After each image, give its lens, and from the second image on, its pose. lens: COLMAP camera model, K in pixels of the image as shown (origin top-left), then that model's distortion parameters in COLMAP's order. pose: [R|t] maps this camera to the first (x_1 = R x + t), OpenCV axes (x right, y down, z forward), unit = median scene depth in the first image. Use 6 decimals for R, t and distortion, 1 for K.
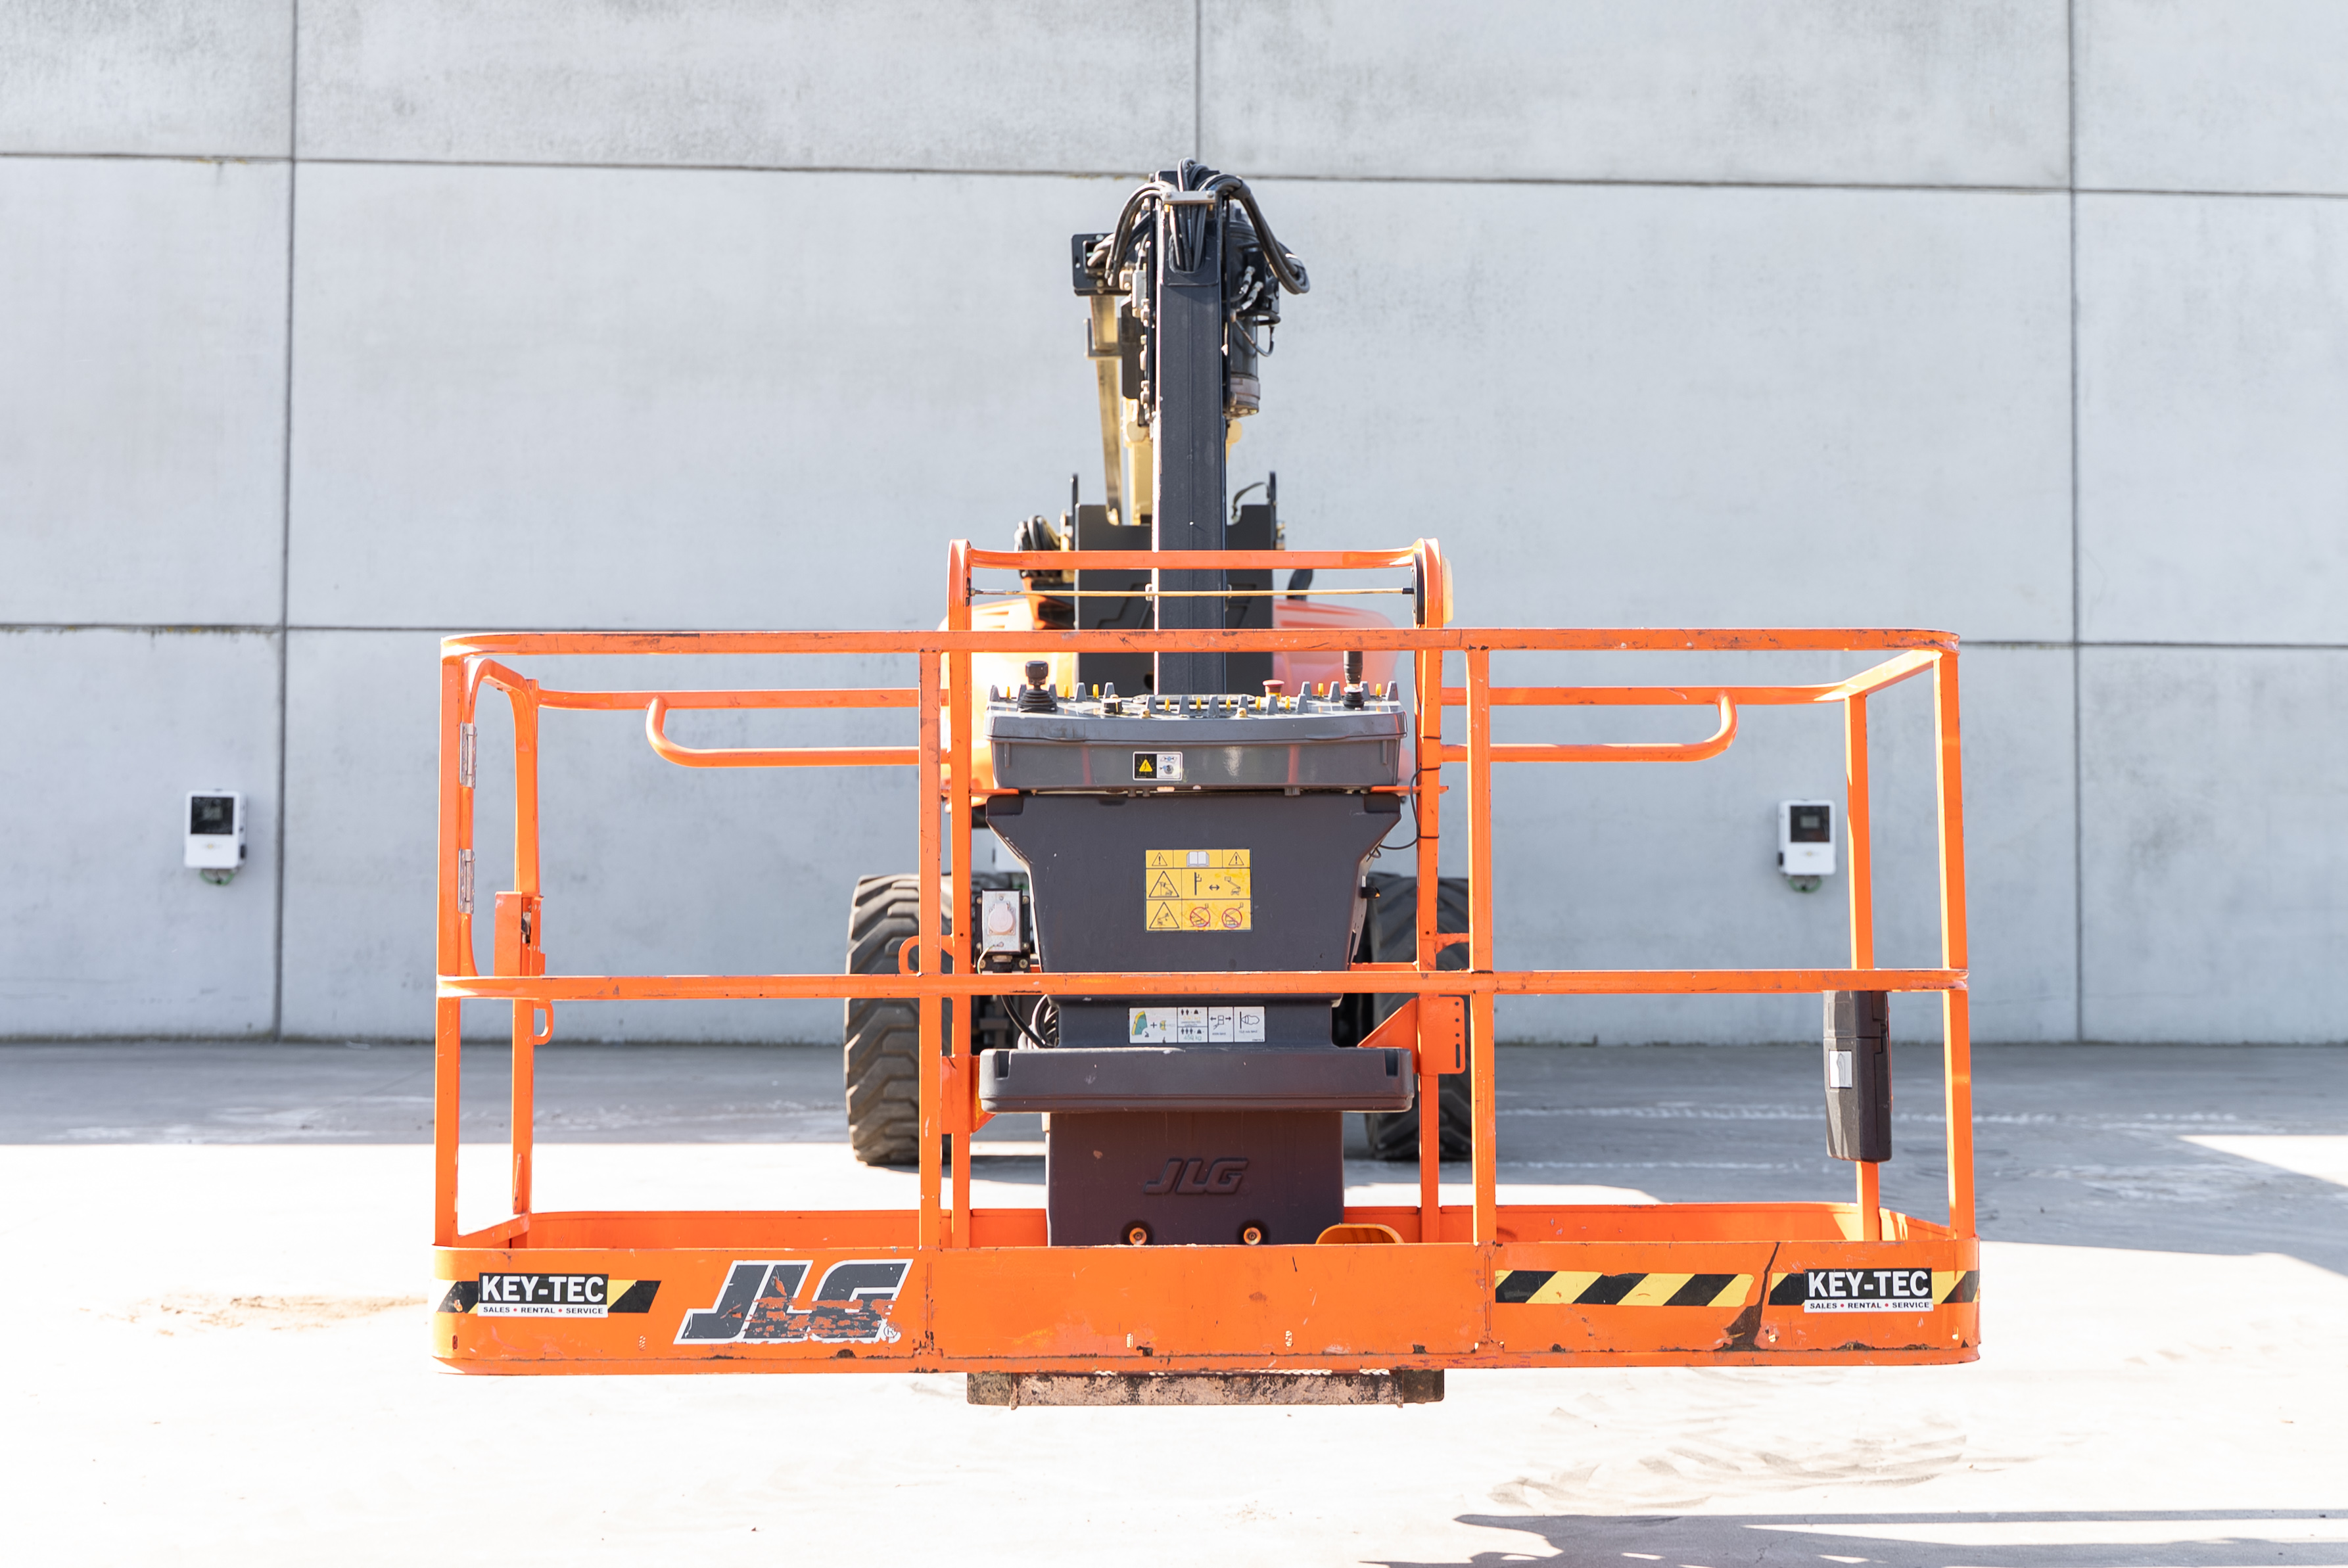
lens RADIAL K [[3166.4, 0, 1198.5], [0, 3166.4, 759.8], [0, 0, 1]] dist [-0.004261, 0.000000]
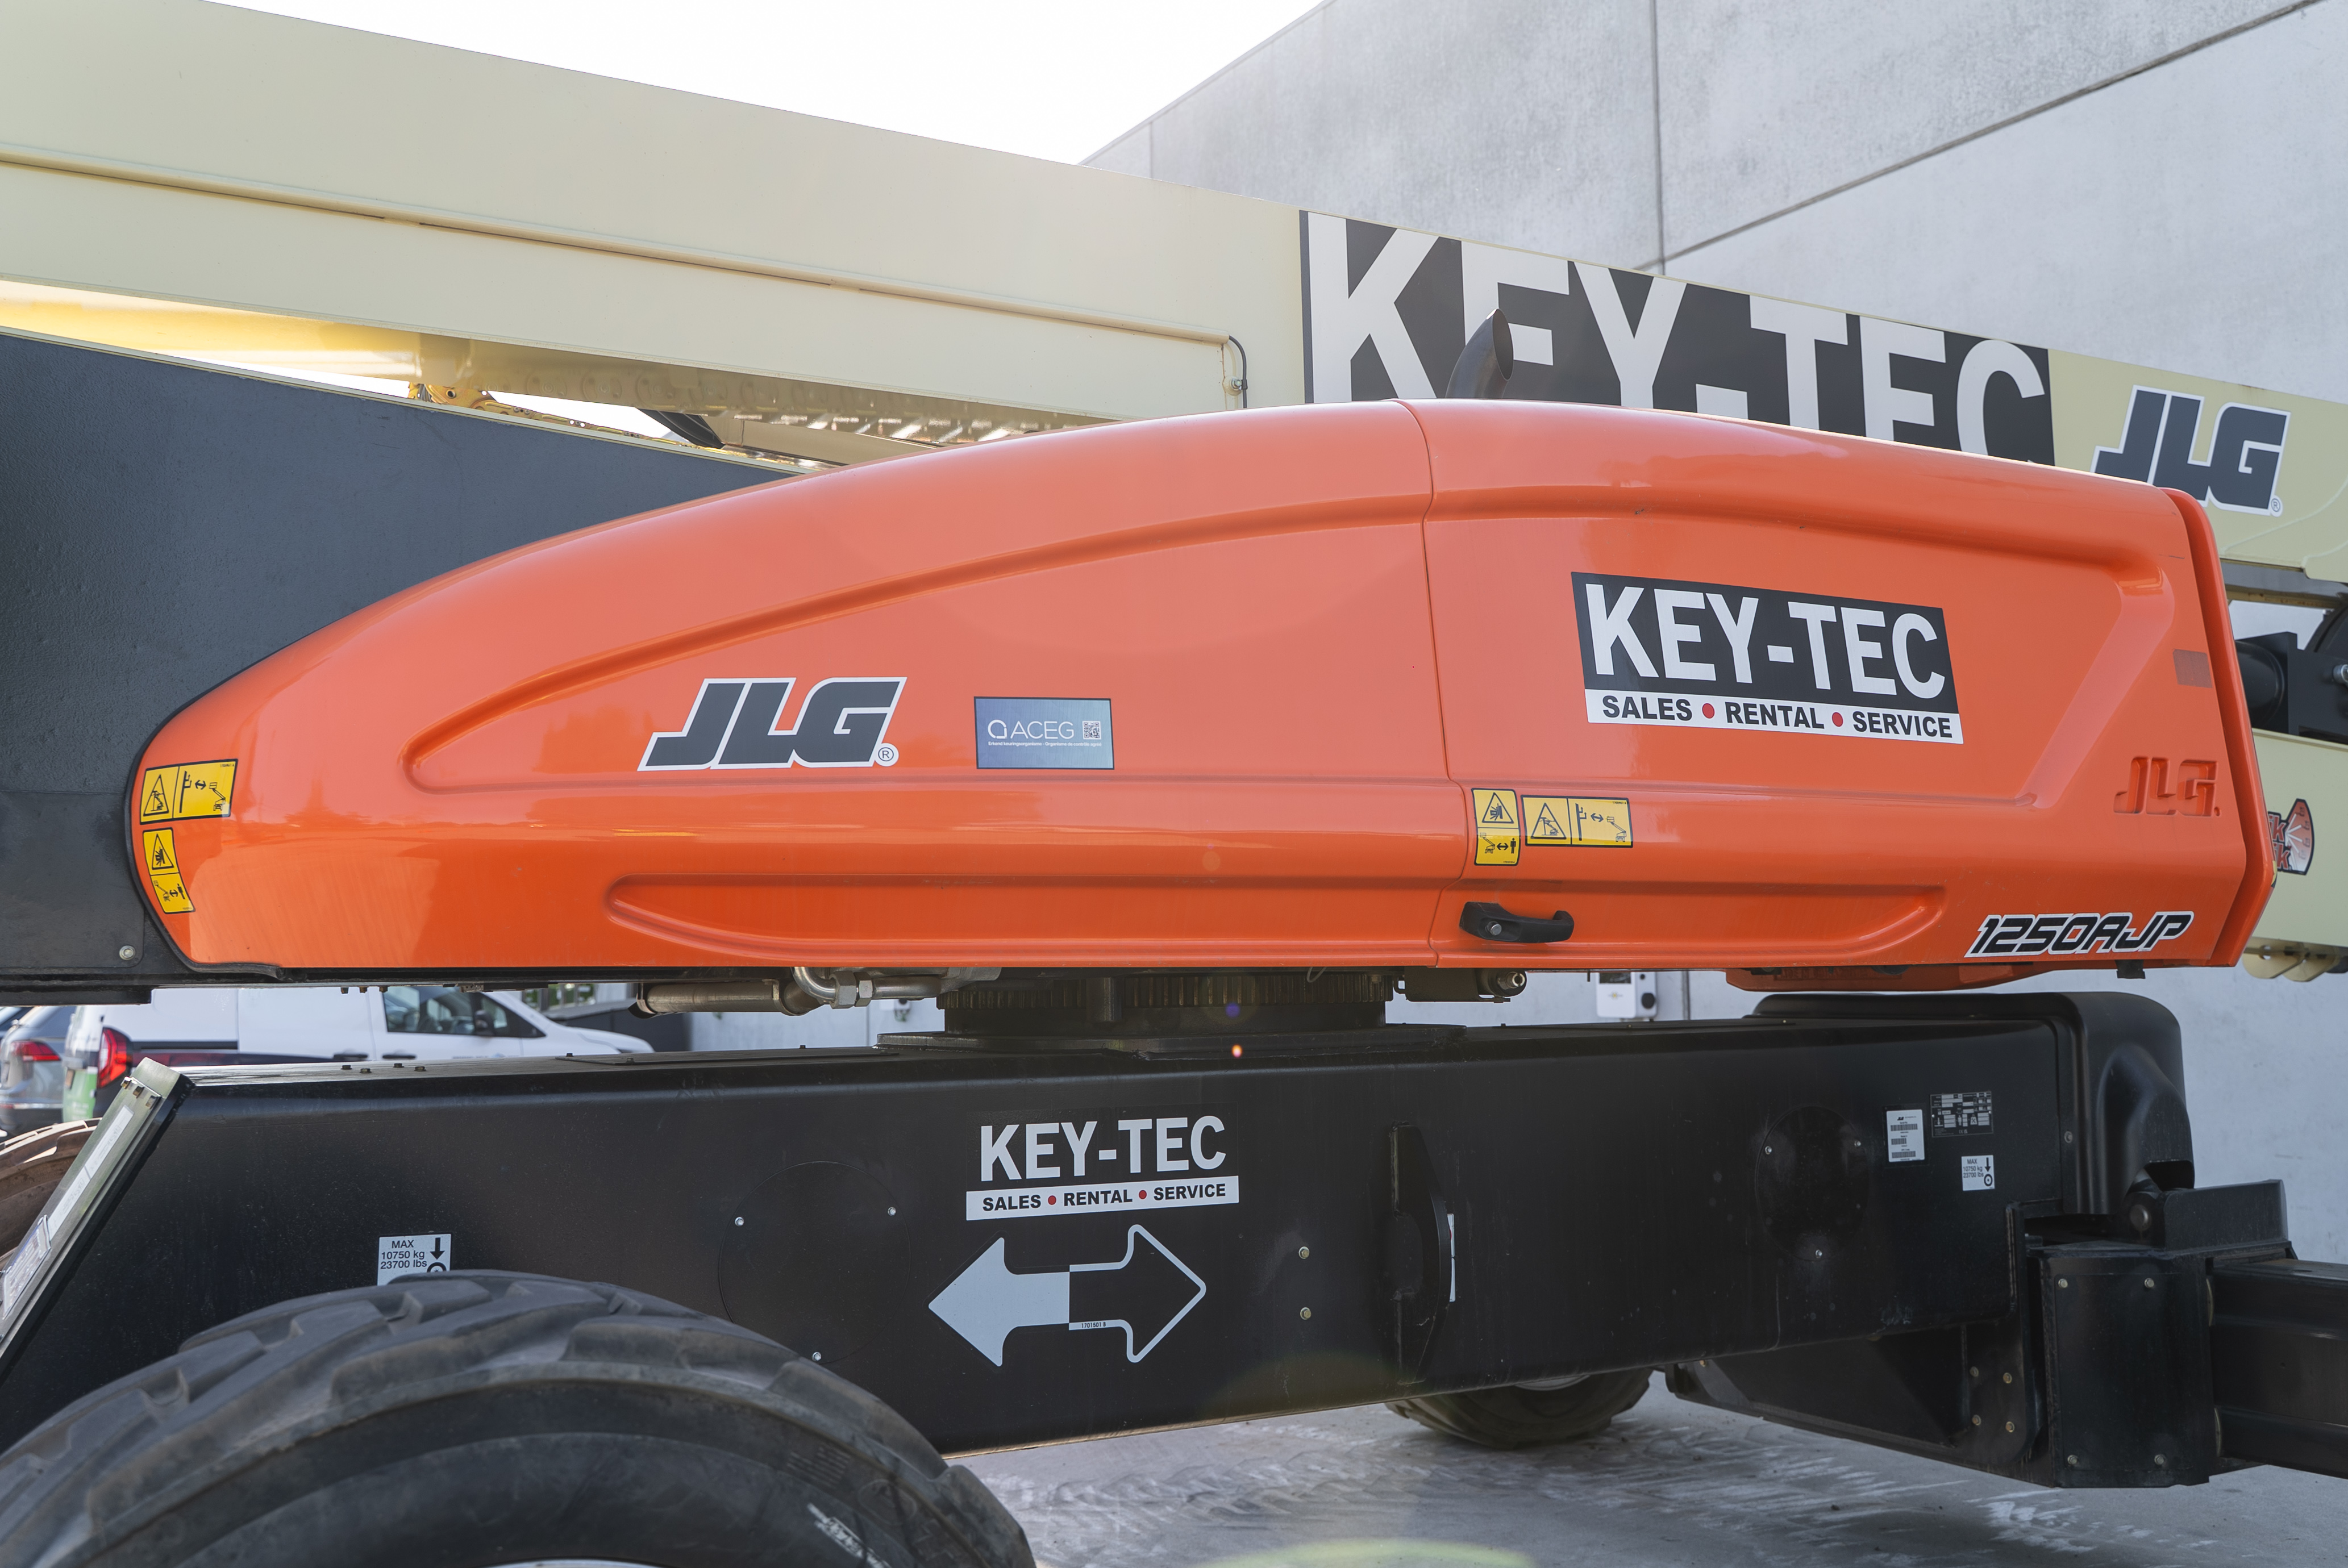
lens RADIAL K [[2132.4, 0, 1192.5], [0, 2132.4, 768.0], [0, 0, 1]] dist [-0.005154, 0.005521]
pose [[0.490192, -0.098280, -0.866056, 0.178460], [0.049848, 0.995157, -0.084716, 0.007263], [0.870188, -0.001644, 0.492717, 0.562485]]
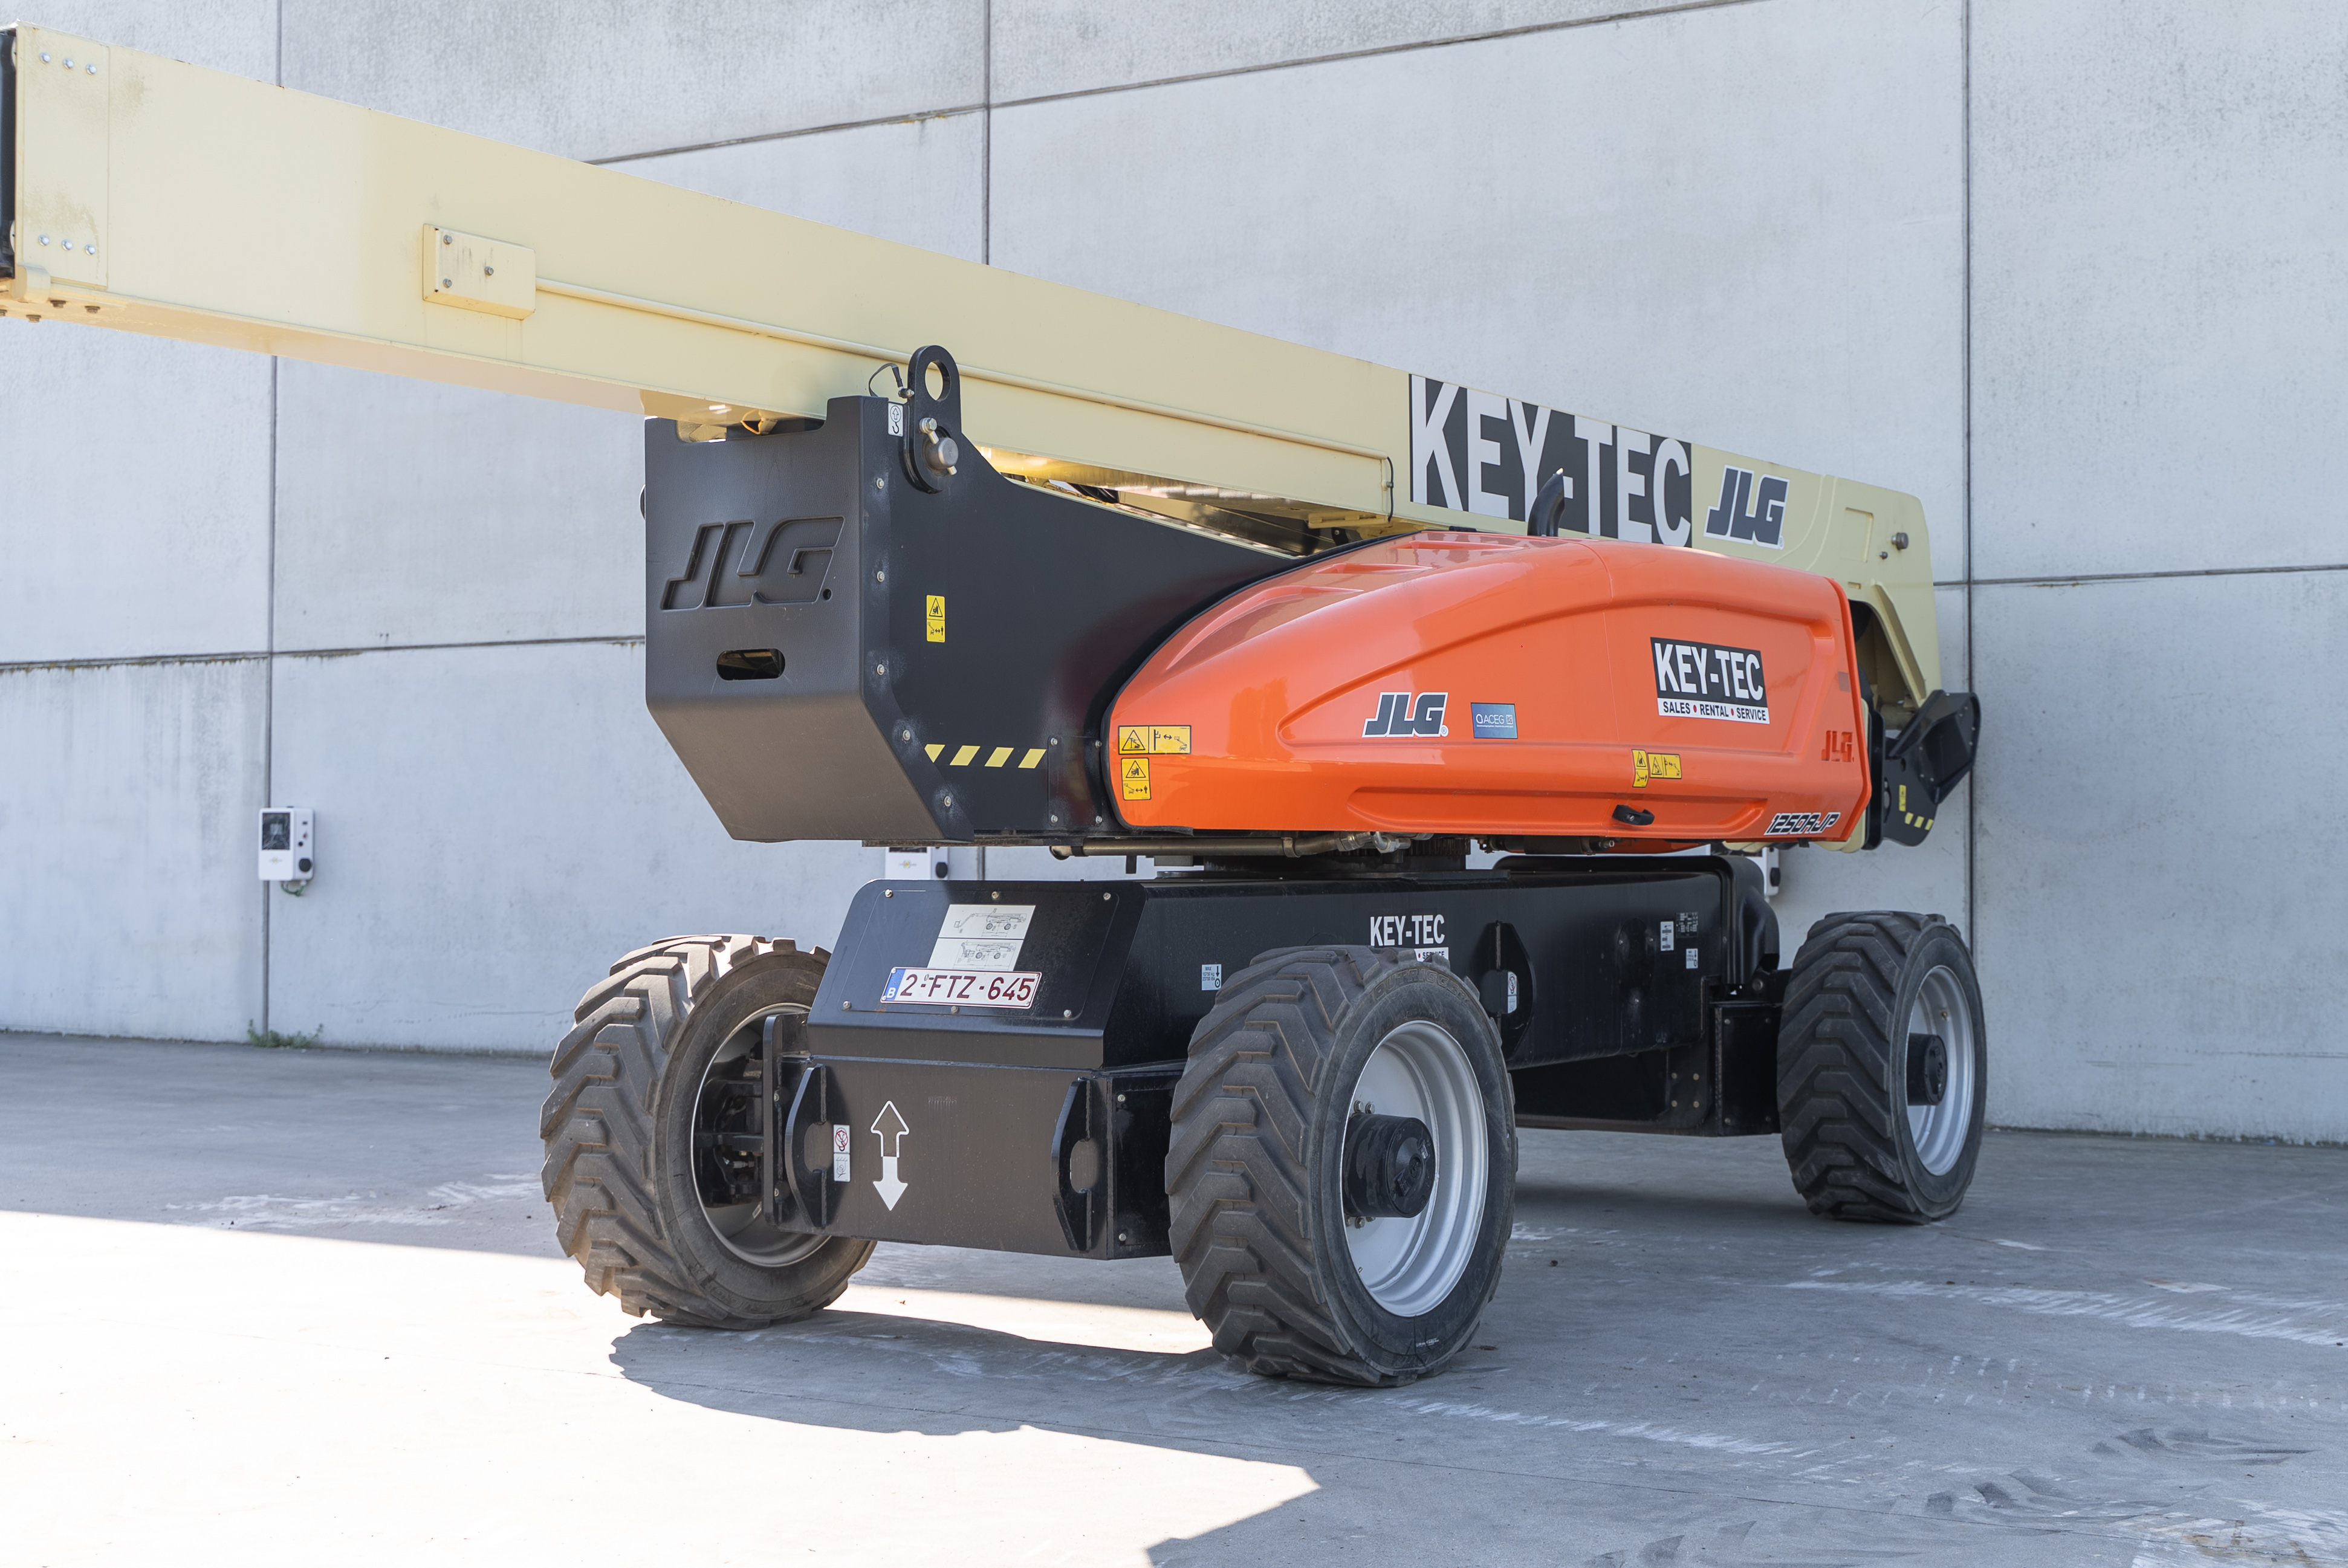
lens RADIAL K [[3073.7, 0, 1304.5], [0, 3073.7, 771.3], [0, 0, 1]] dist [0.014023, 0.000000]
pose [[0.852869, -0.015682, -0.521889, 0.252590], [0.023527, 0.999688, 0.008409, -0.005547], [0.521594, -0.019450, 0.852972, 0.232287]]
